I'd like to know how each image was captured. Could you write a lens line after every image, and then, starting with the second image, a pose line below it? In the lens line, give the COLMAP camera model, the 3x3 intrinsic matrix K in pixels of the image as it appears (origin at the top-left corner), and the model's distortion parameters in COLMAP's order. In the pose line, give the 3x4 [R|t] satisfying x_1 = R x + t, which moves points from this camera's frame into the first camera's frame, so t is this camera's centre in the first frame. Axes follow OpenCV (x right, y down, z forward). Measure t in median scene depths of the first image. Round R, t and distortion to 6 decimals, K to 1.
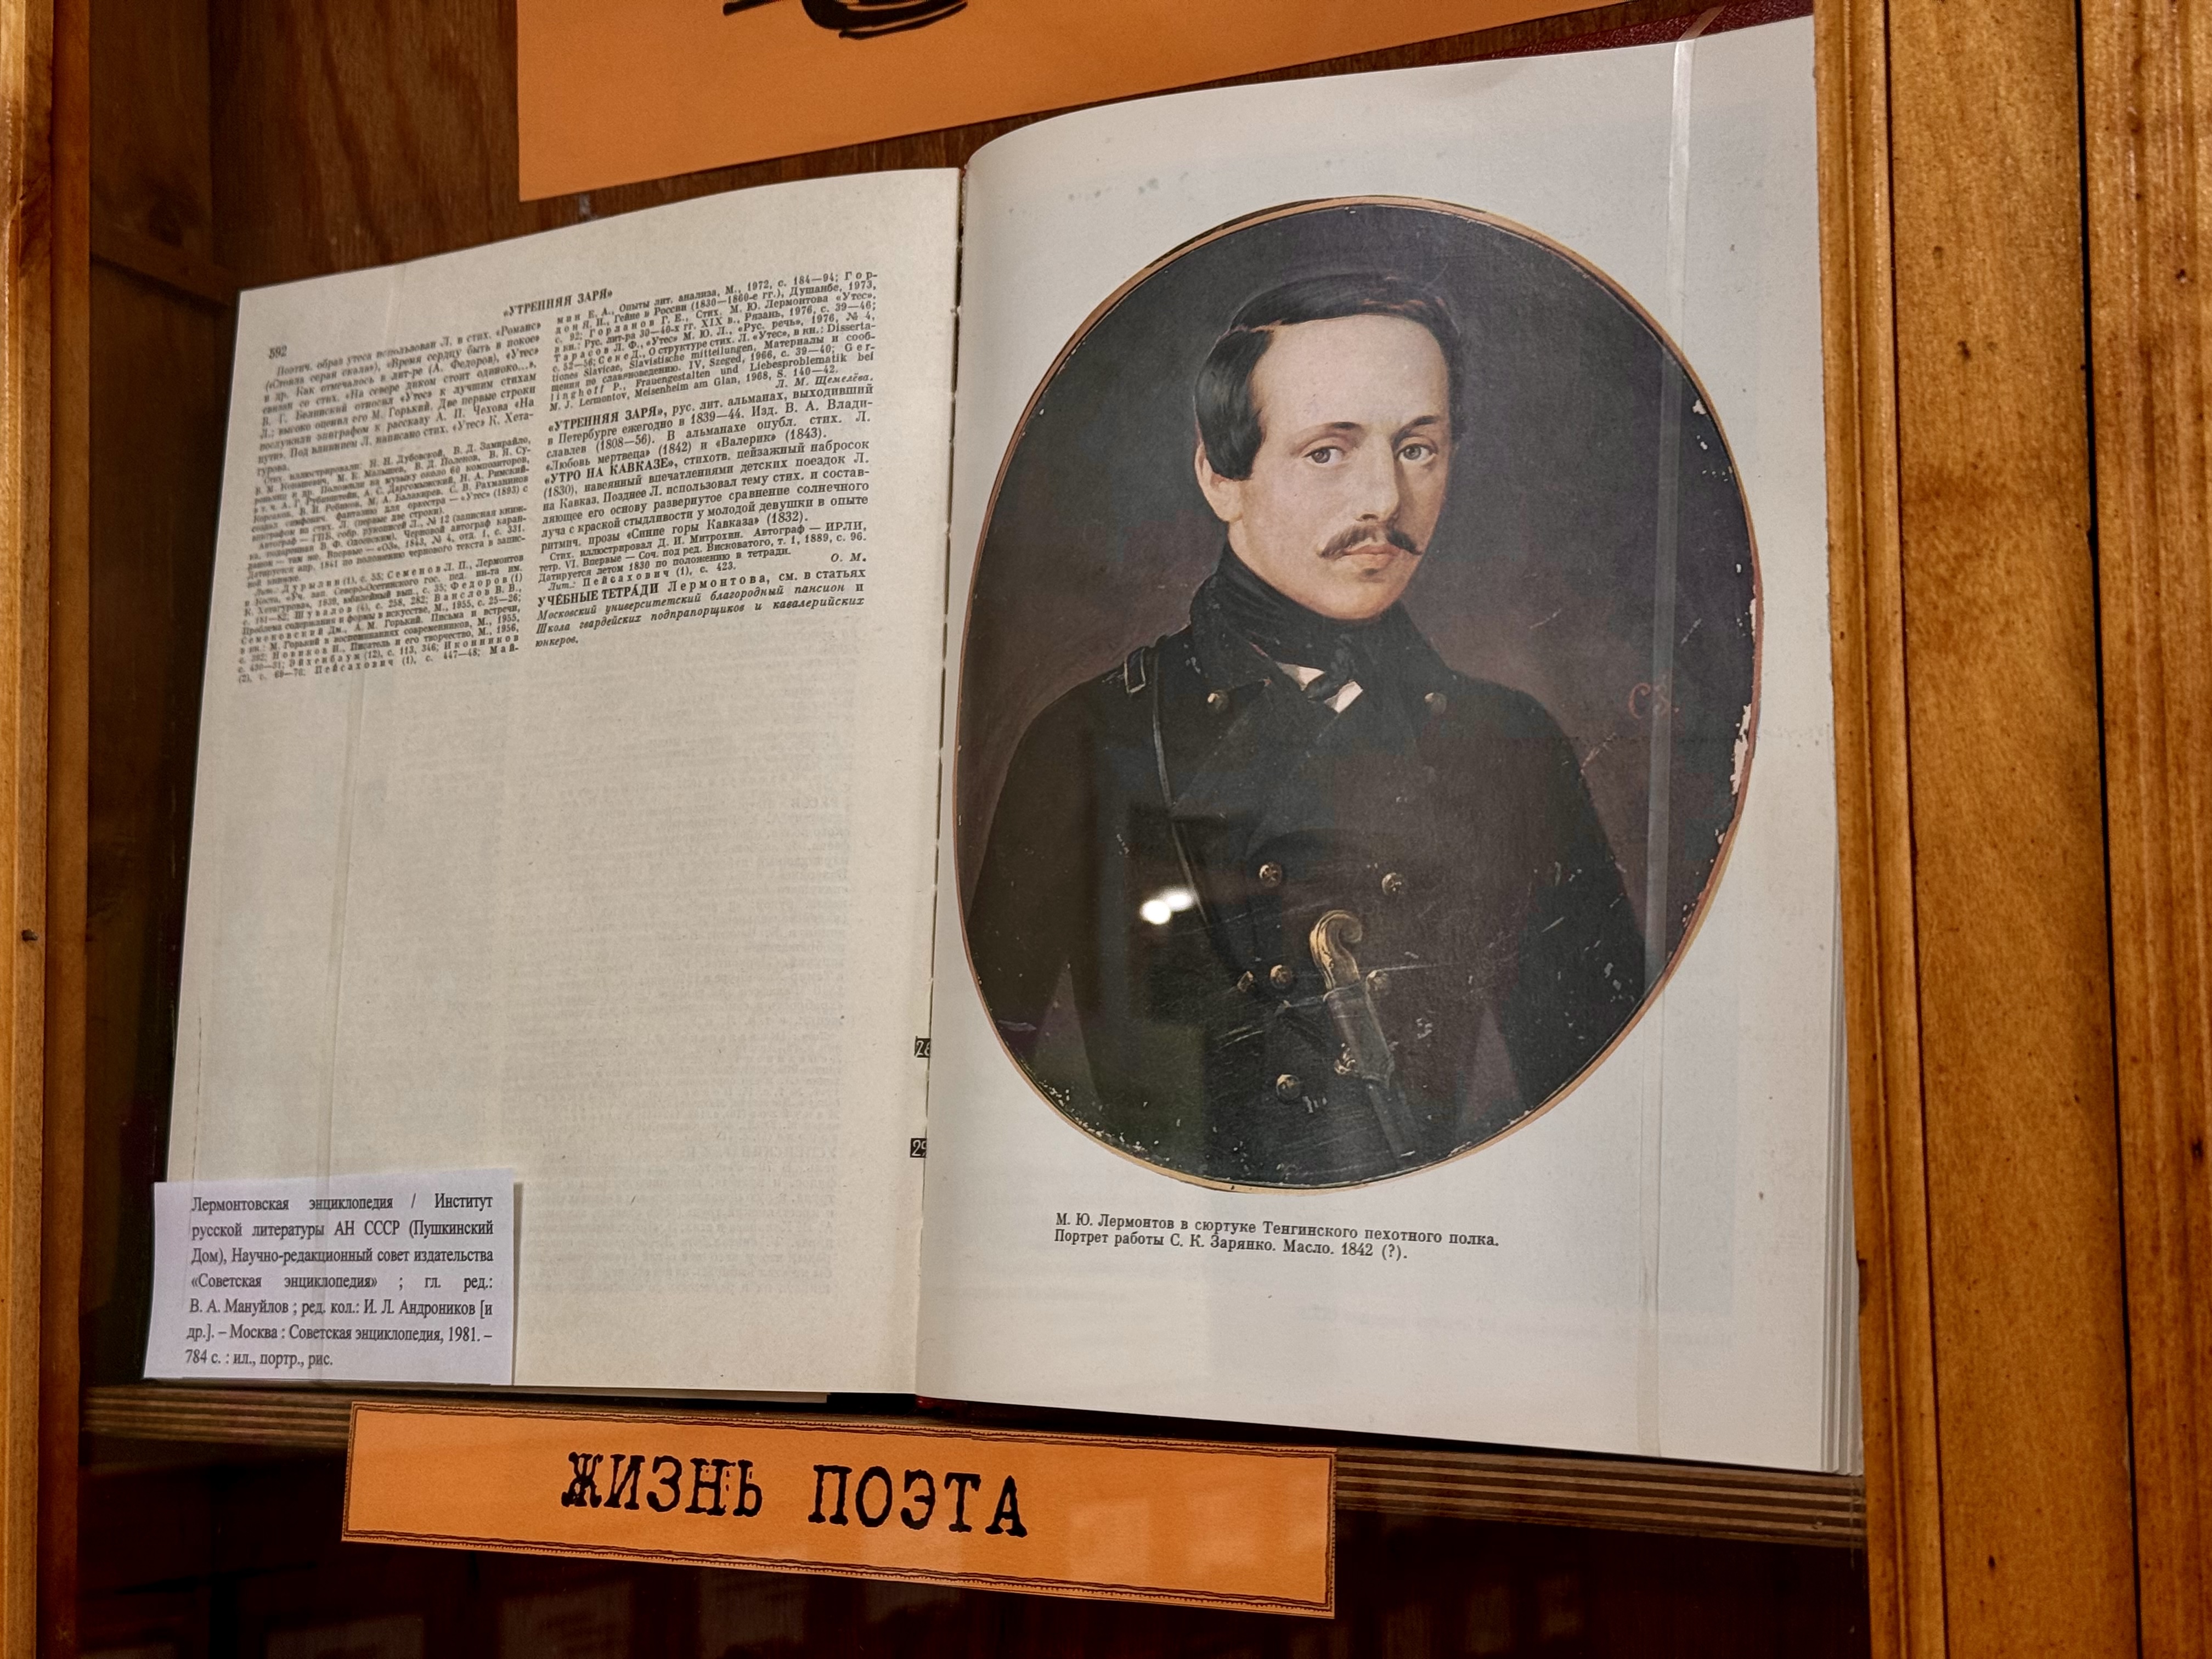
lens RADIAL K [[3105.4, 0, 1101.2], [0, 3105.4, 848.7], [0, 0, 1]] dist [0.114756, 0.000000]
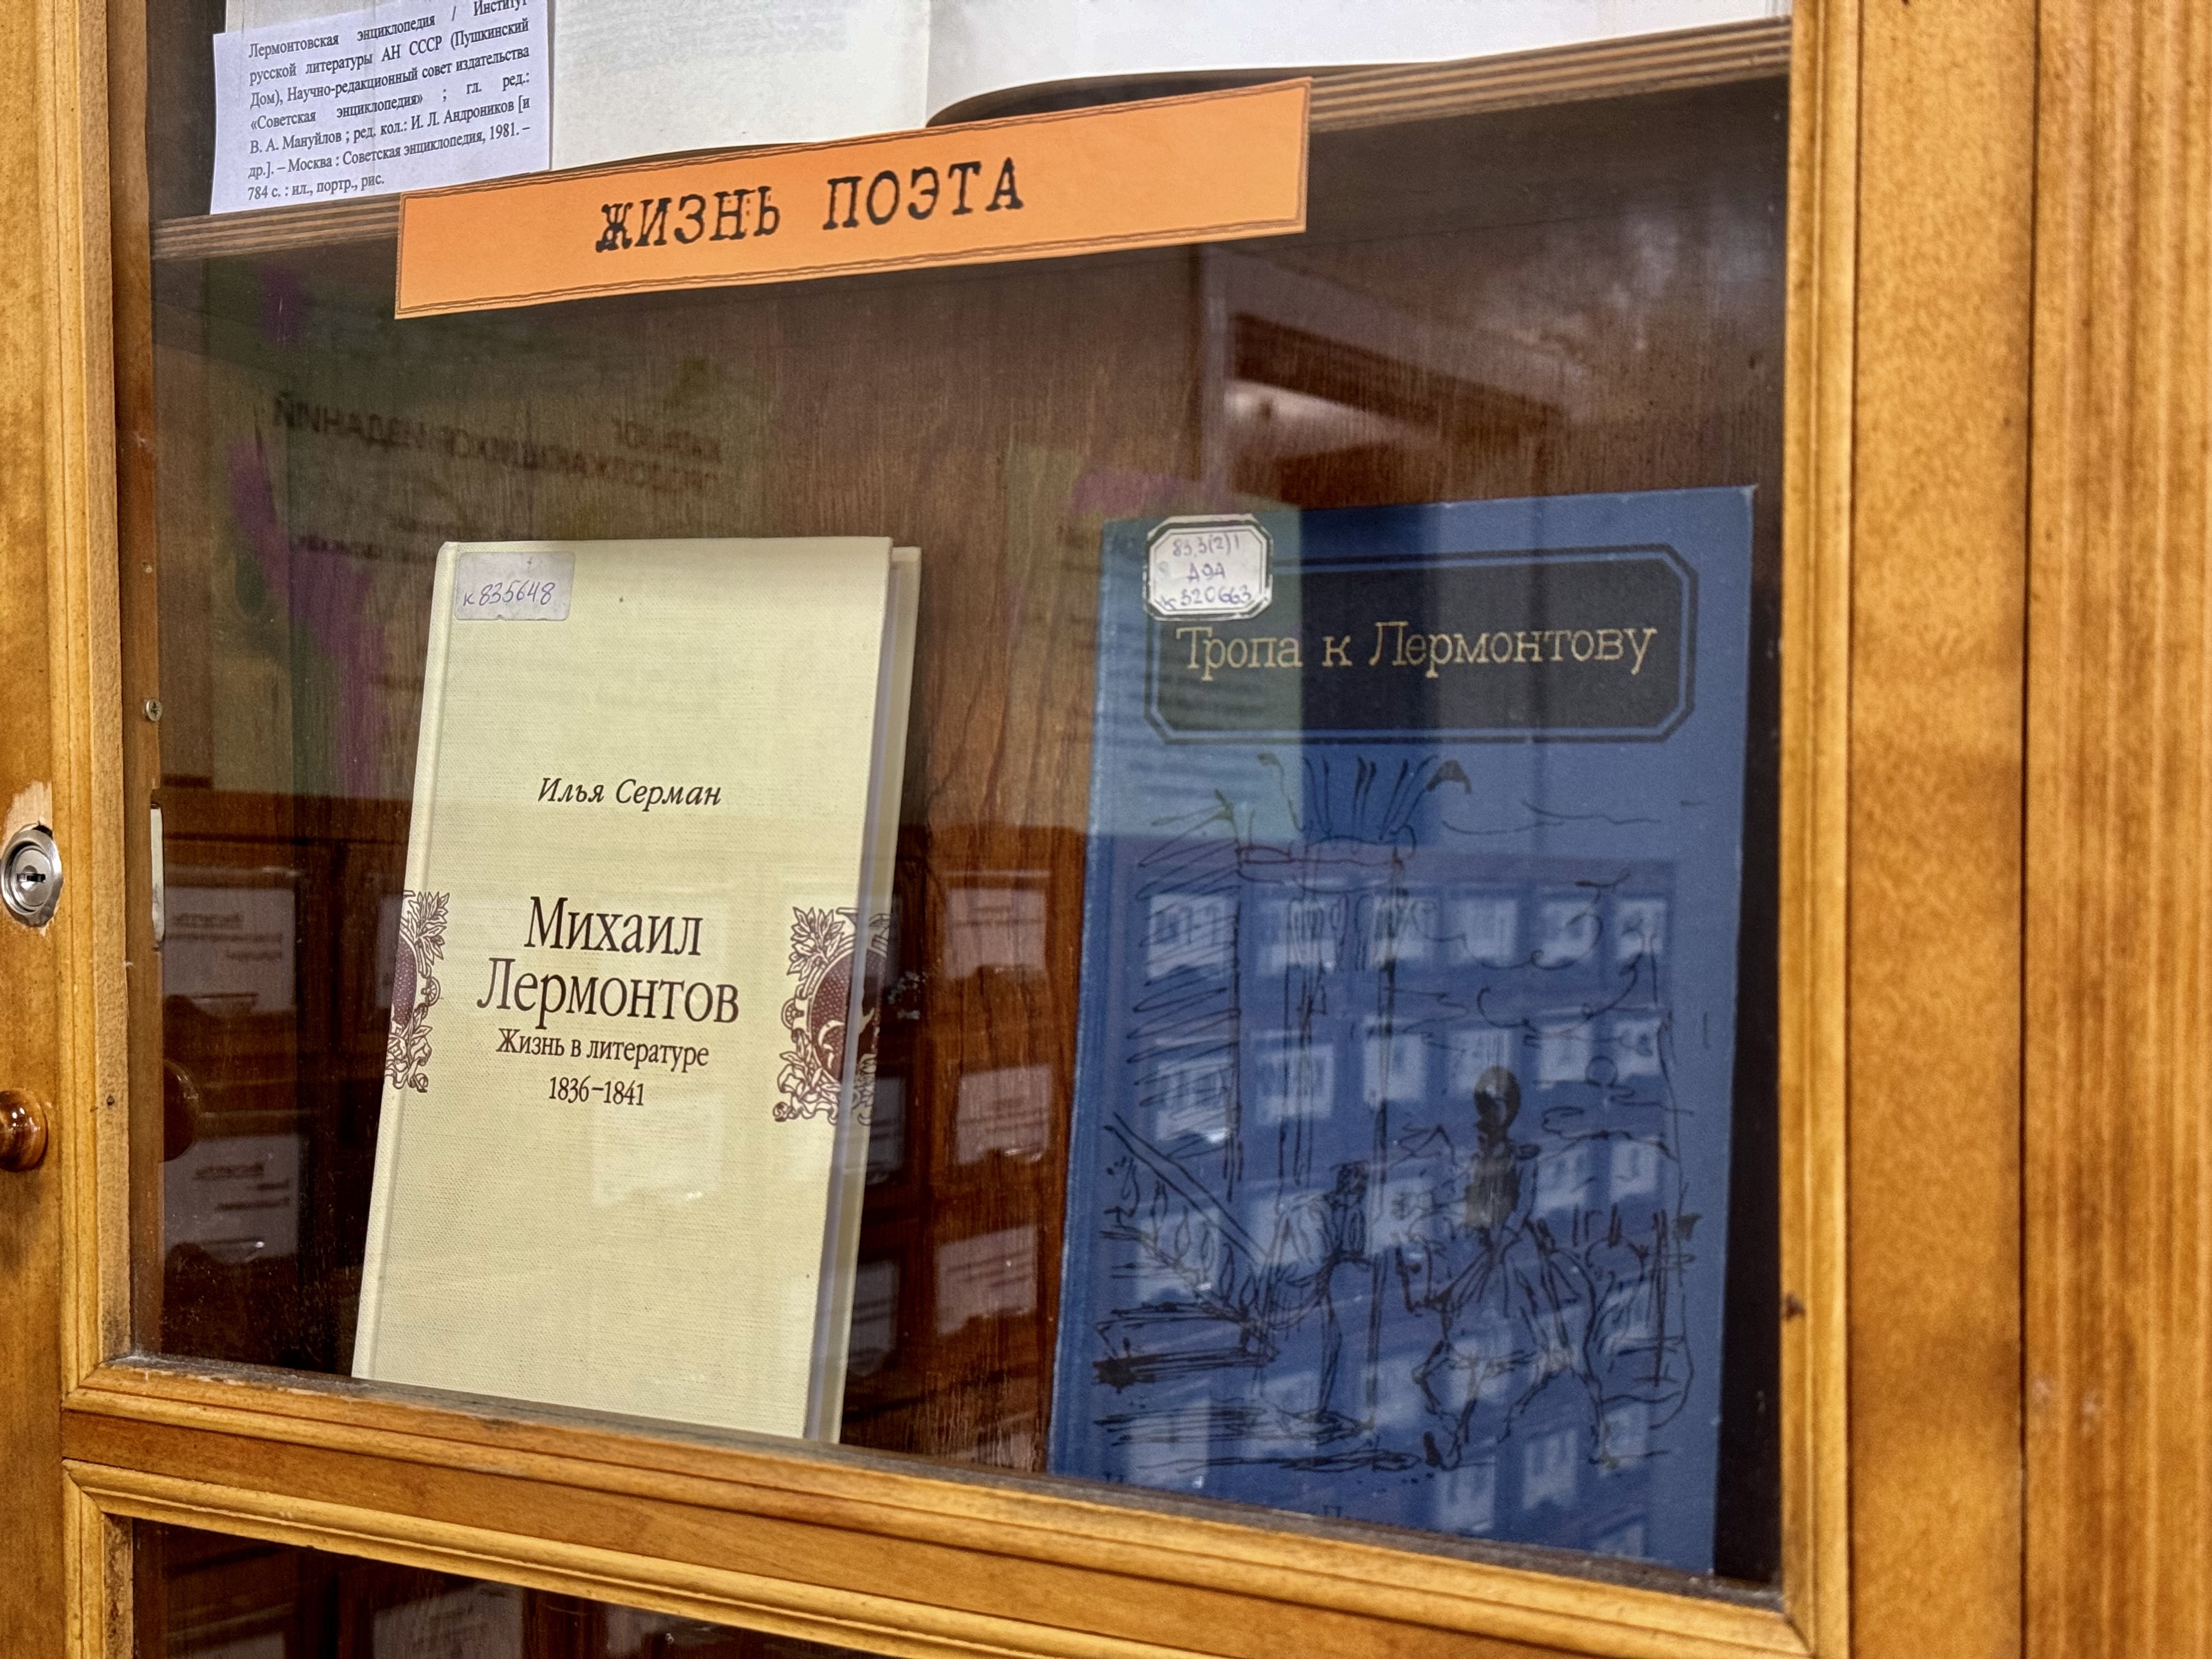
lens RADIAL K [[3105.4, 0, 1118.9], [0, 3105.4, 821.1], [0, 0, 1]] dist [0.114756, 0.000000]
pose [[0.999394, 0.010235, -0.033274, 0.042087], [-0.007091, 0.995617, 0.093258, 0.300888], [0.034083, -0.092965, 0.995086, -0.065808]]
